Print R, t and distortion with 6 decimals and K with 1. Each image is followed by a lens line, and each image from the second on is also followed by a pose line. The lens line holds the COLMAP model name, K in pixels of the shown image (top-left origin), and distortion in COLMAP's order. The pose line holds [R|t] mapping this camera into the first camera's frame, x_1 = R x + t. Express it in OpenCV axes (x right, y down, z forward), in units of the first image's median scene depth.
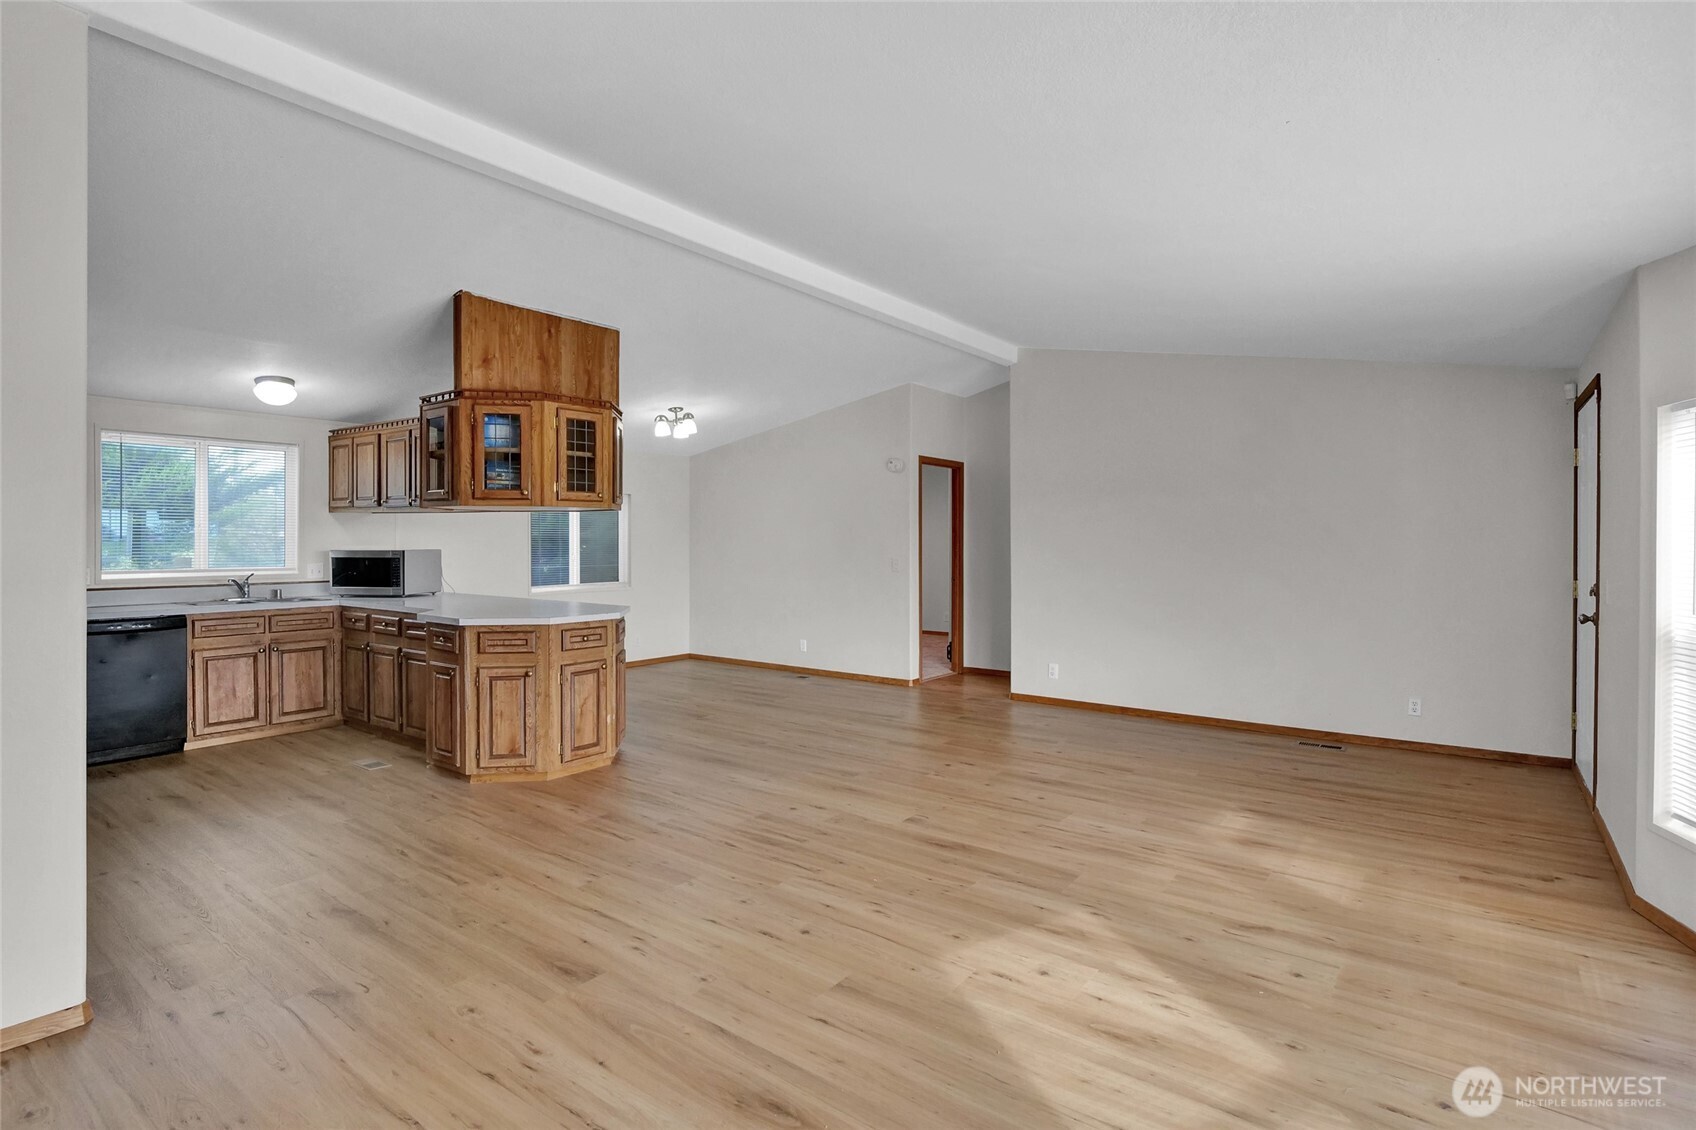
lens RADIAL K [[825.6, 0, 847.8], [0, 825.6, 546.9], [0, 0, 1]] dist [-0.017503, 0.002467]
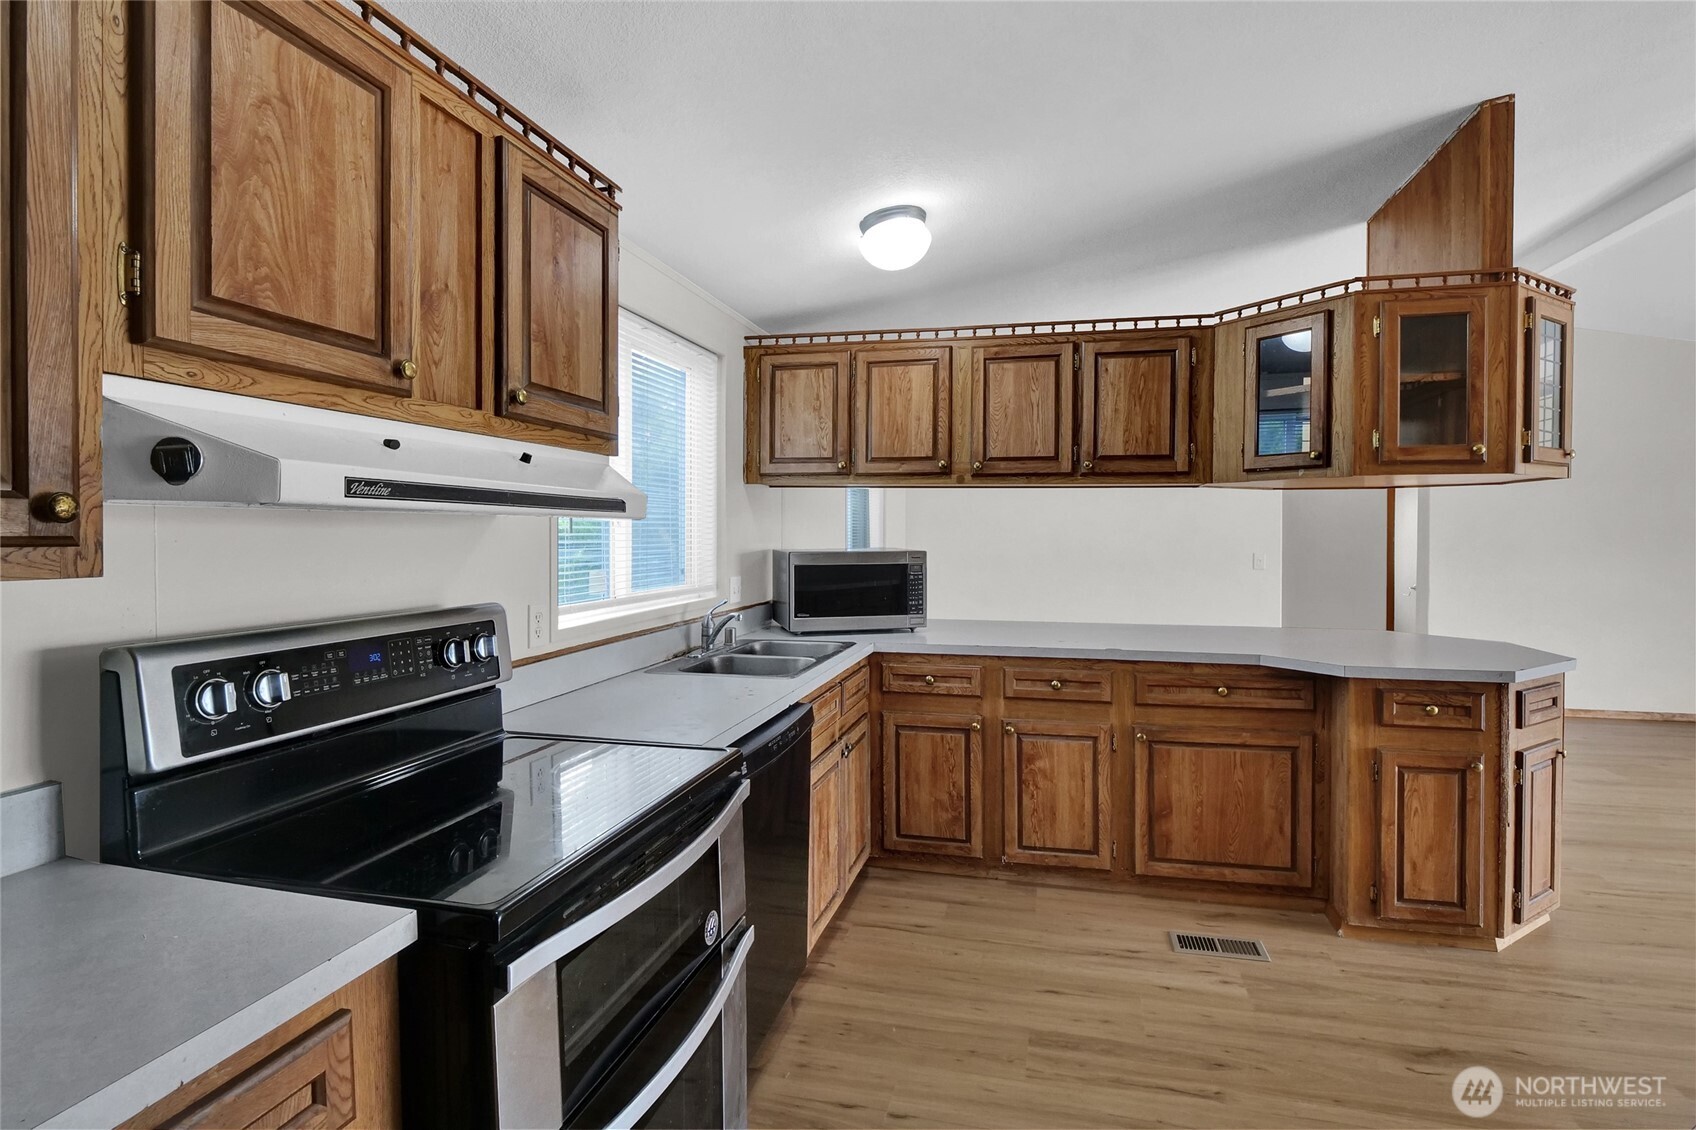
lens RADIAL K [[825.6, 0, 867.2], [0, 825.6, 542.8], [0, 0, 1]] dist [-0.017503, 0.002467]
pose [[0.919912, -0.005358, 0.392087, -1.087468], [0.001189, 0.999940, 0.010875, -0.010483], [-0.392122, -0.009538, 0.919864, 0.636916]]
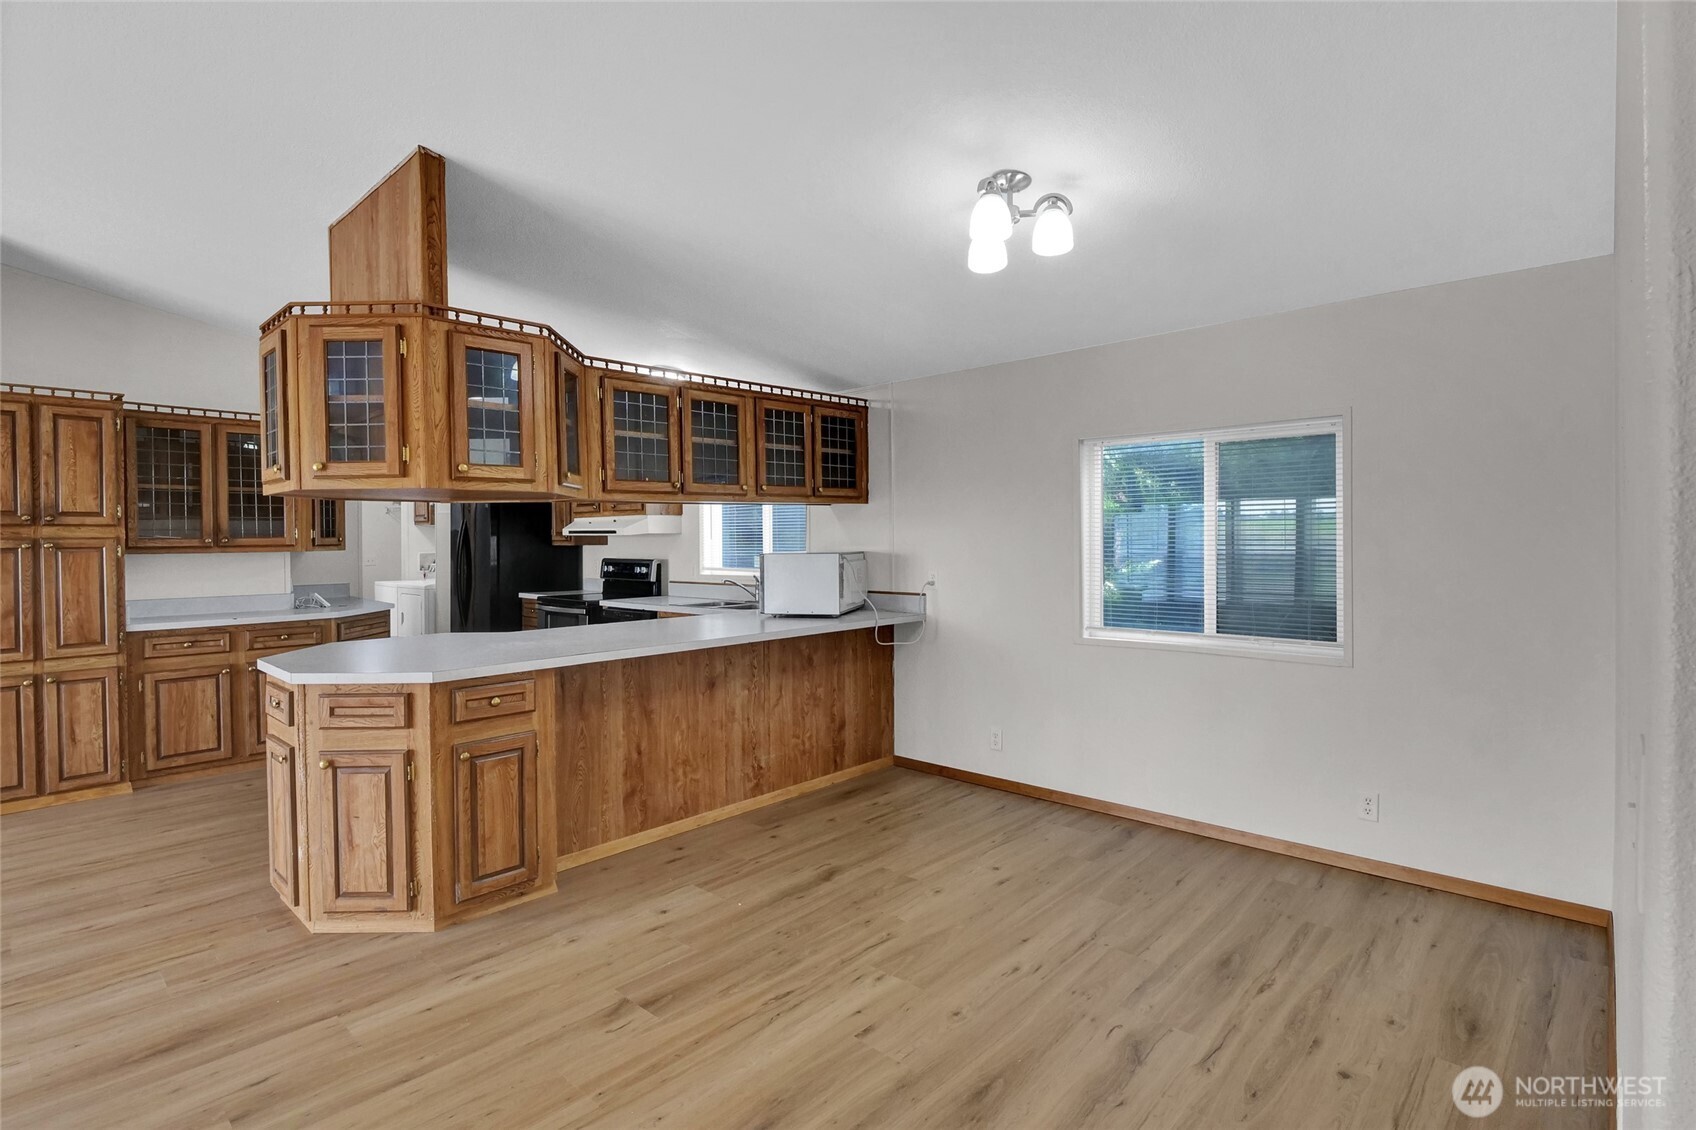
lens RADIAL K [[825.6, 0, 849.0], [0, 825.6, 546.5], [0, 0, 1]] dist [-0.017503, 0.002467]
pose [[-0.098387, 0.011096, -0.995086, 0.258688], [-0.000393, 0.999937, 0.011189, -0.014380], [0.995148, 0.001492, -0.098377, 1.537104]]
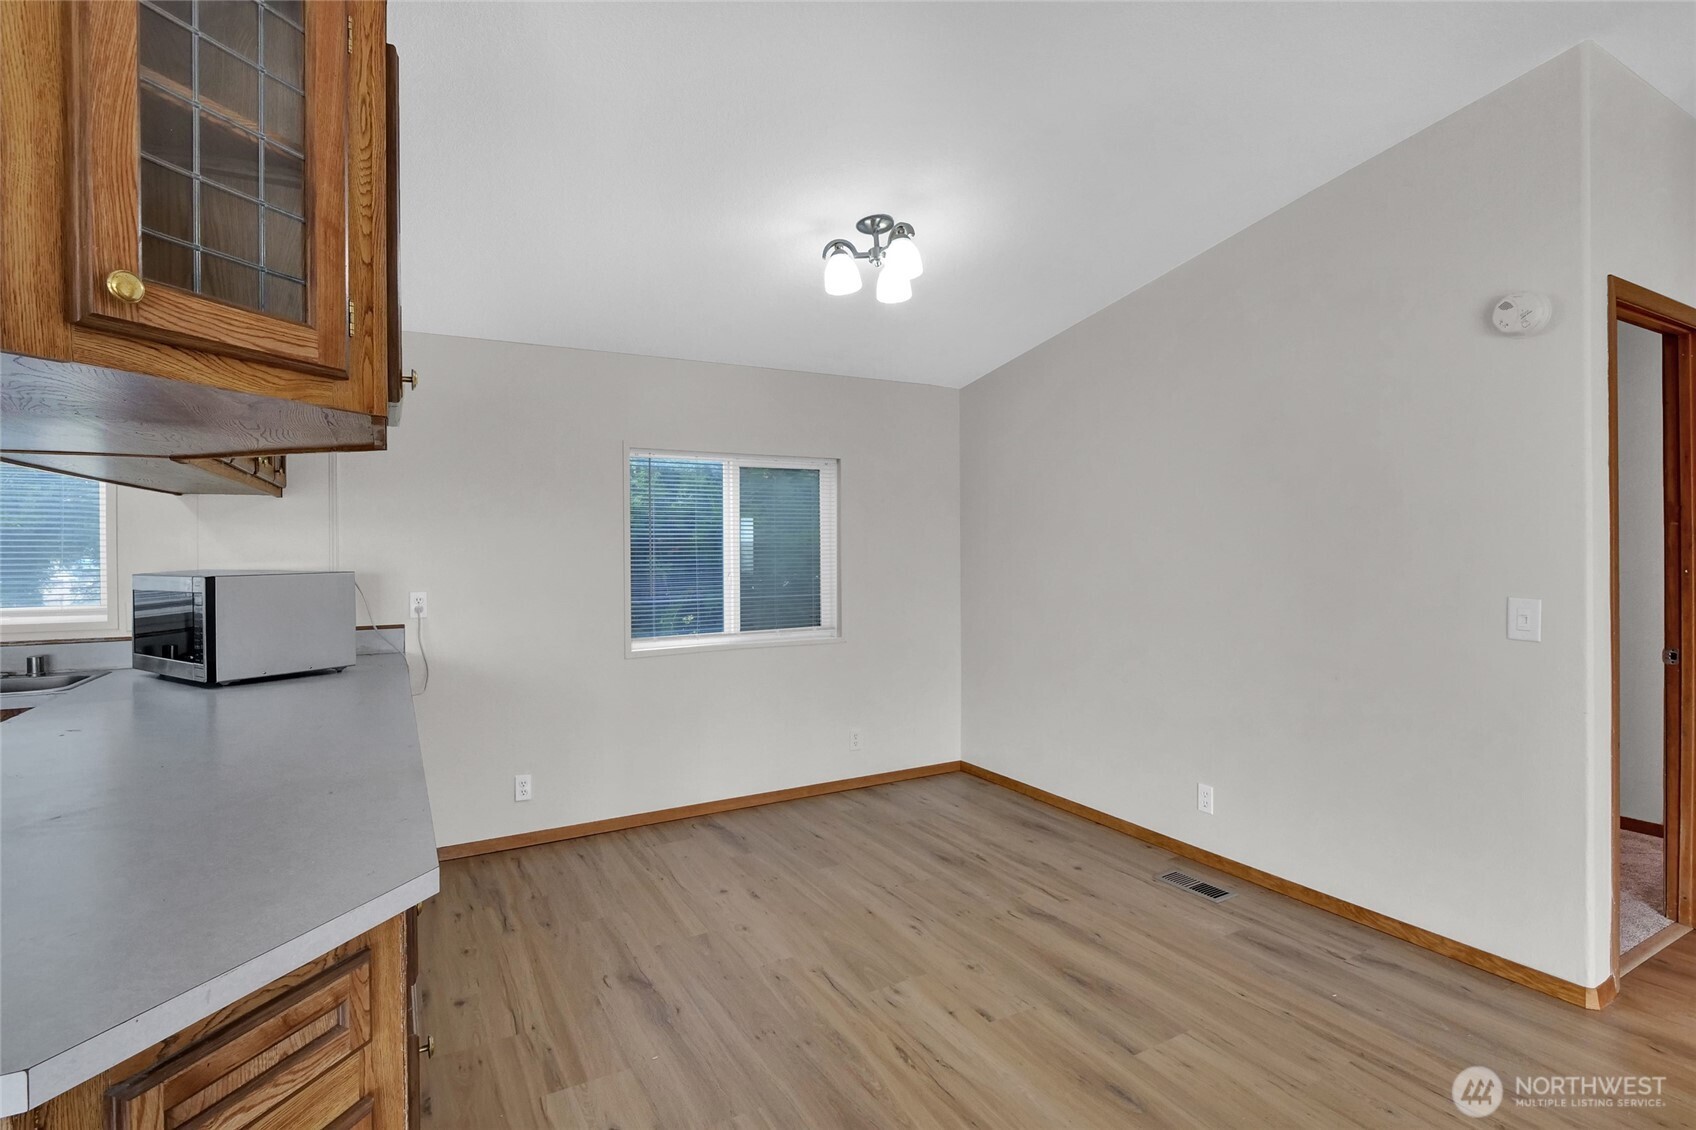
lens RADIAL K [[825.6, 0, 849.0], [0, 825.6, 546.6], [0, 0, 1]] dist [-0.017503, 0.002467]
pose [[0.917647, -0.006229, -0.397349, -0.097066], [0.004124, 0.999973, -0.006150, -0.010034], [0.397376, 0.004005, 0.917647, 0.994121]]
